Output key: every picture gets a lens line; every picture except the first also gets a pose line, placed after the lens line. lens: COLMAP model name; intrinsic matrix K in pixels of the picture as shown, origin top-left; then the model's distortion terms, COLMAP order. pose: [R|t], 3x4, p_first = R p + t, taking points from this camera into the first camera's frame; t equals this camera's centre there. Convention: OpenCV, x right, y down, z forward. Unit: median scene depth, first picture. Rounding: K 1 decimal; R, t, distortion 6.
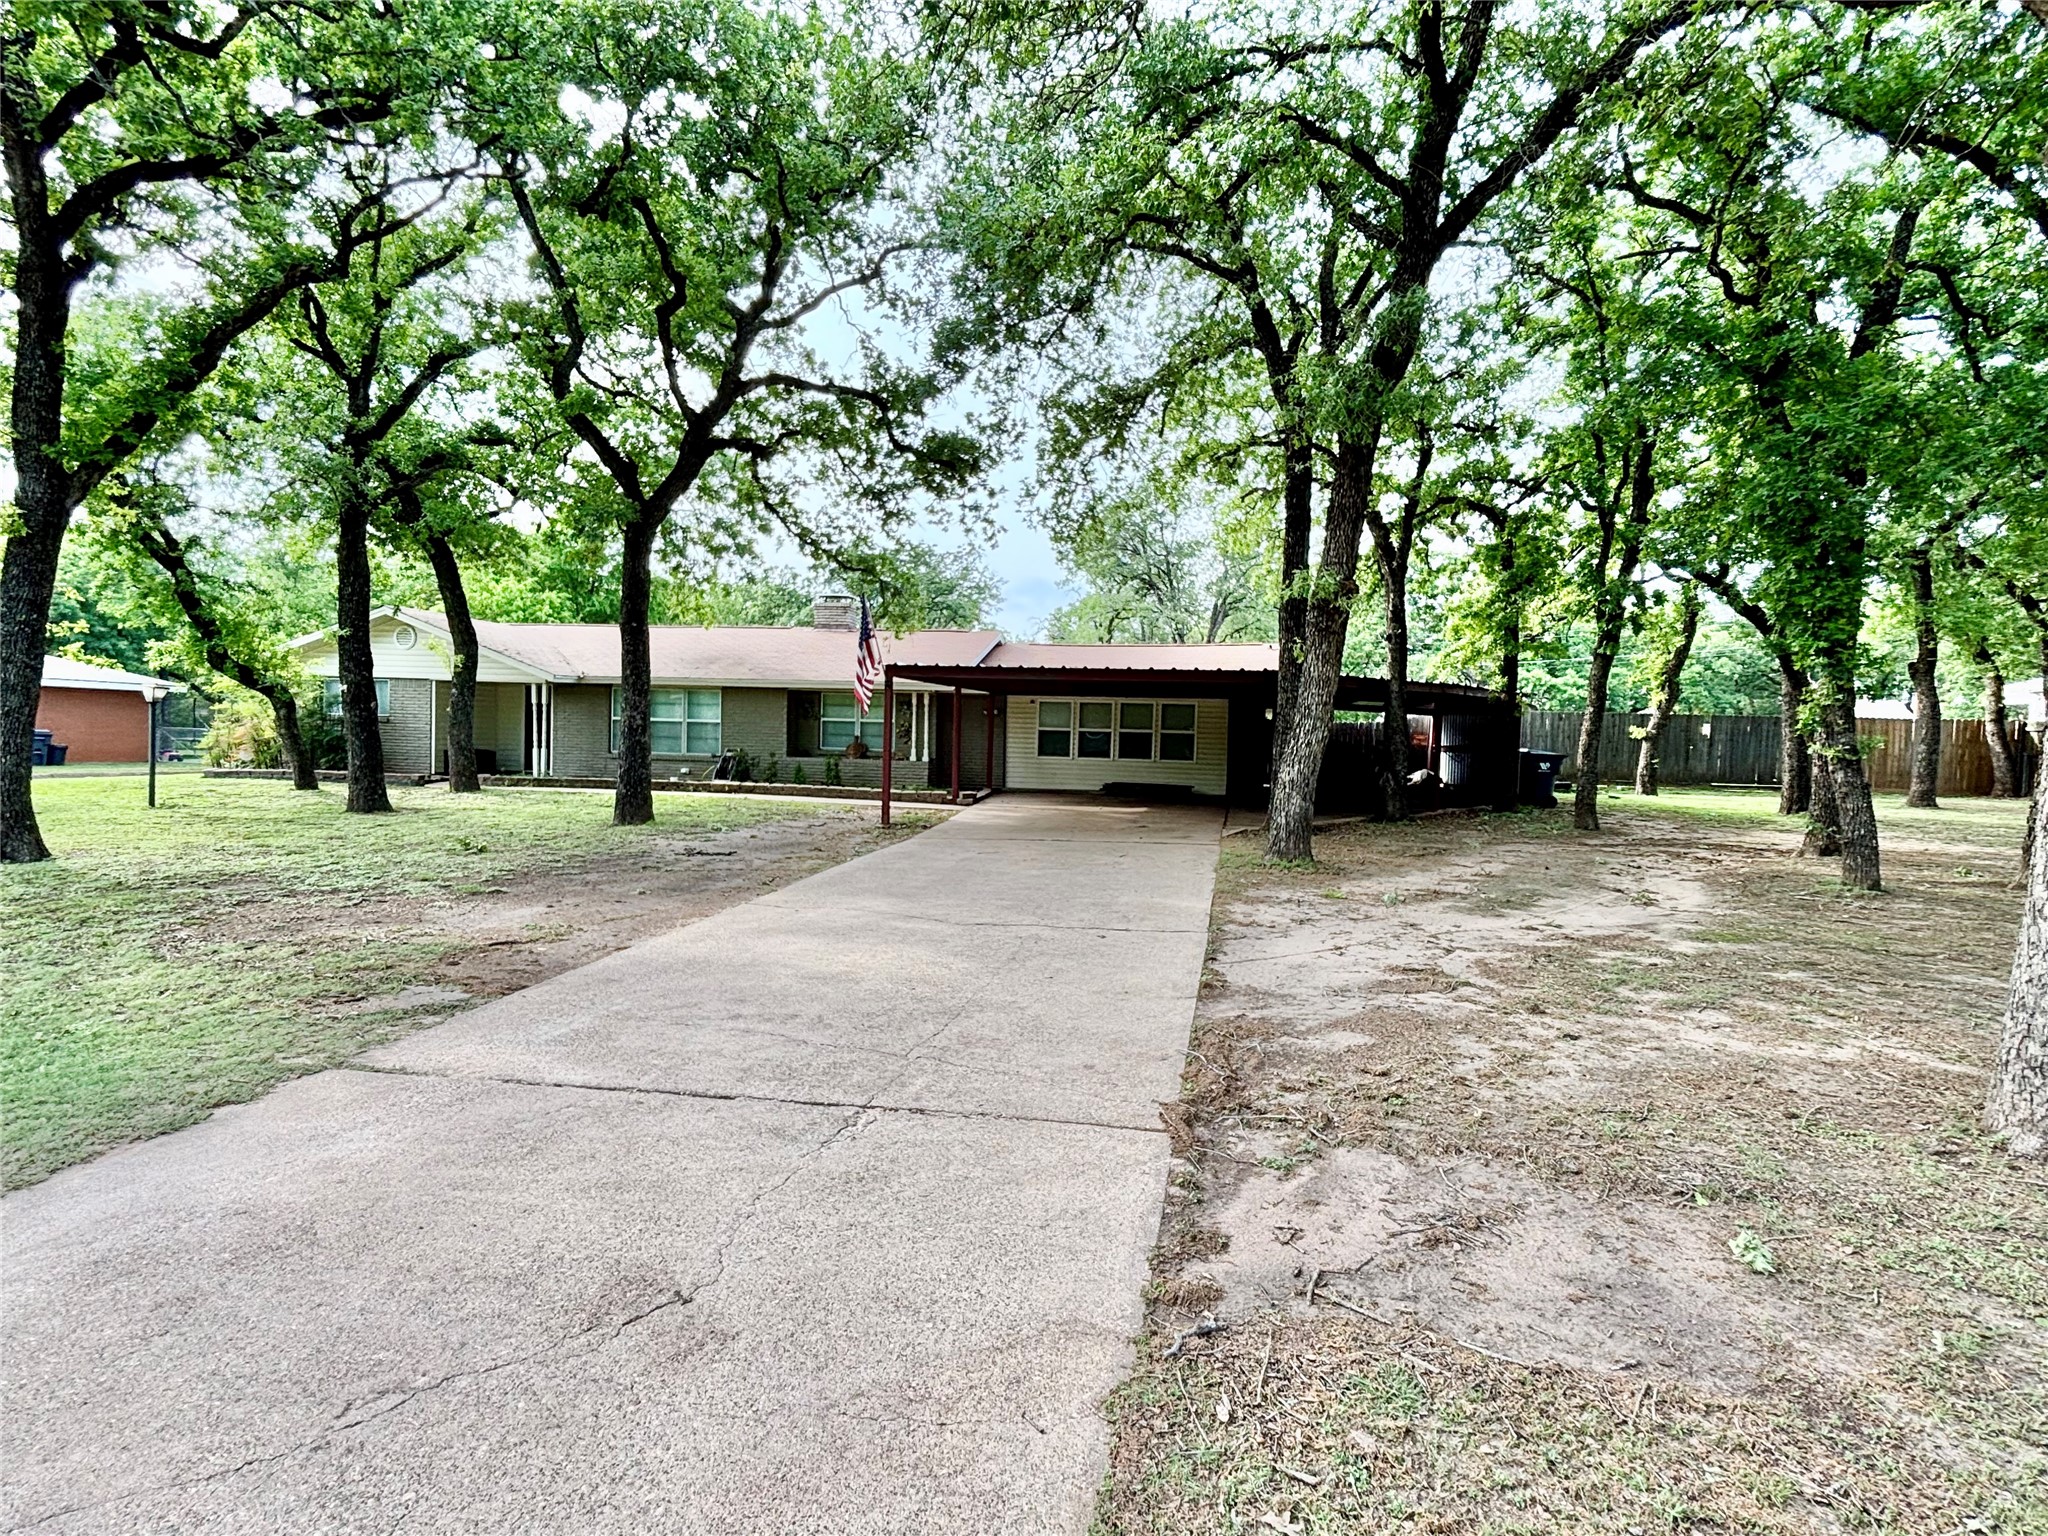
lens RADIAL K [[999.2, 0, 1027.0], [0, 999.2, 773.3], [0, 0, 1]] dist [-0.010981, -0.000269]
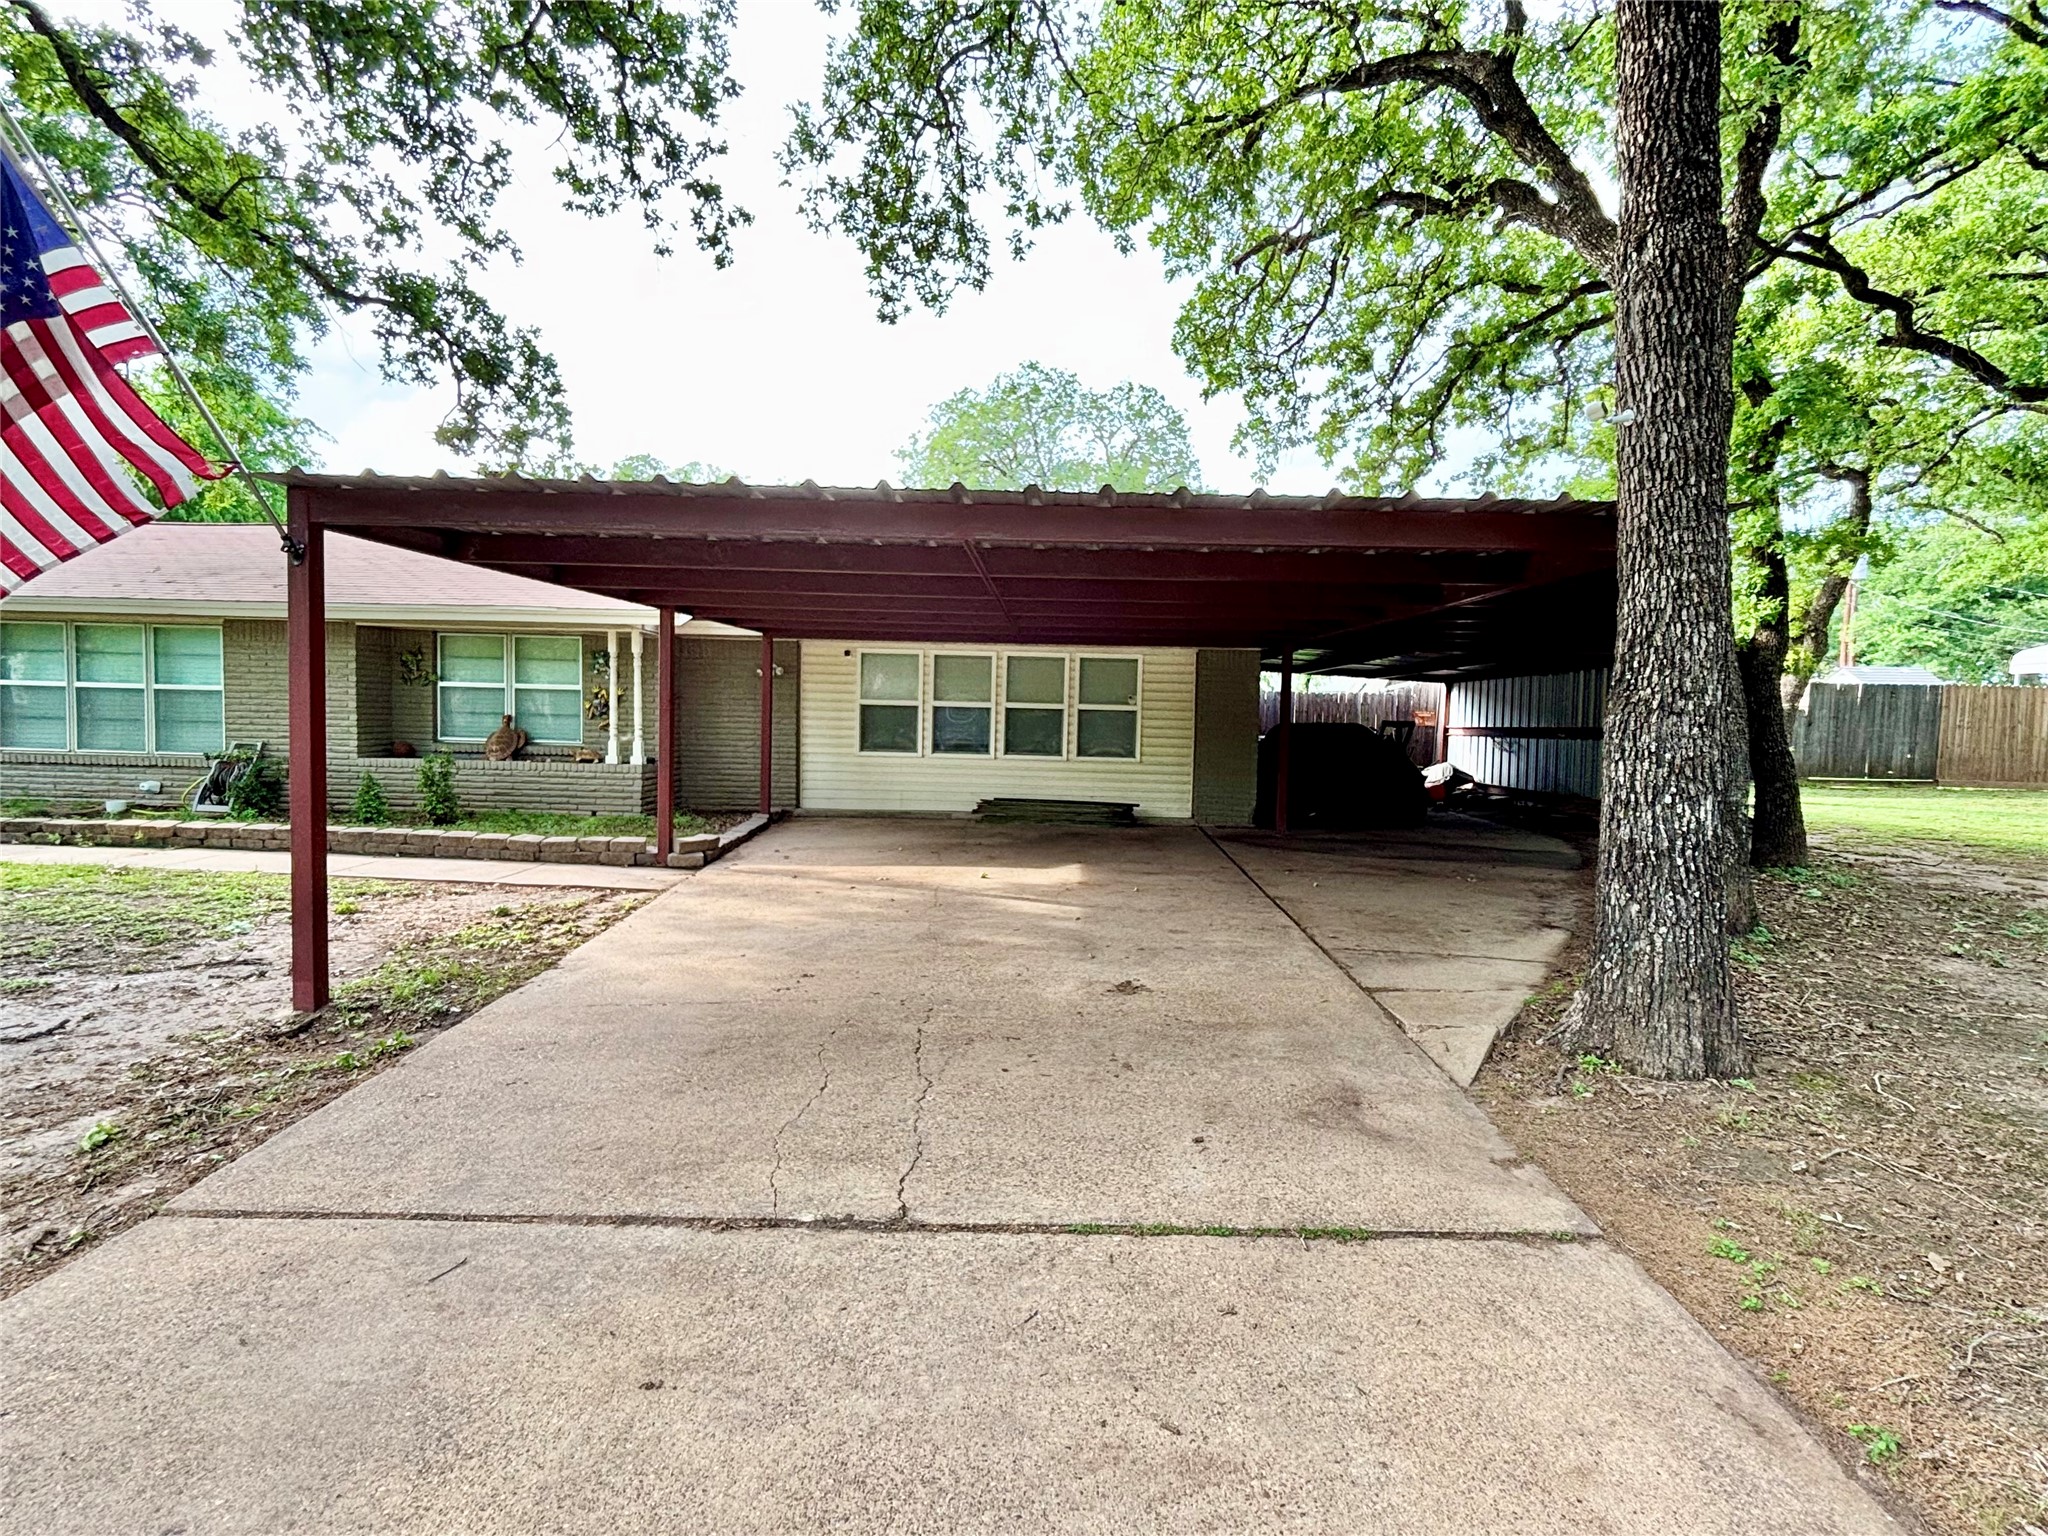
lens RADIAL K [[999.2, 0, 1019.3], [0, 999.2, 767.4], [0, 0, 1]] dist [-0.010981, -0.000269]
pose [[0.990697, -0.008627, 0.135811, 0.024681], [0.005667, 0.999738, 0.022167, -0.020932], [-0.135967, -0.021191, 0.990487, 0.460073]]
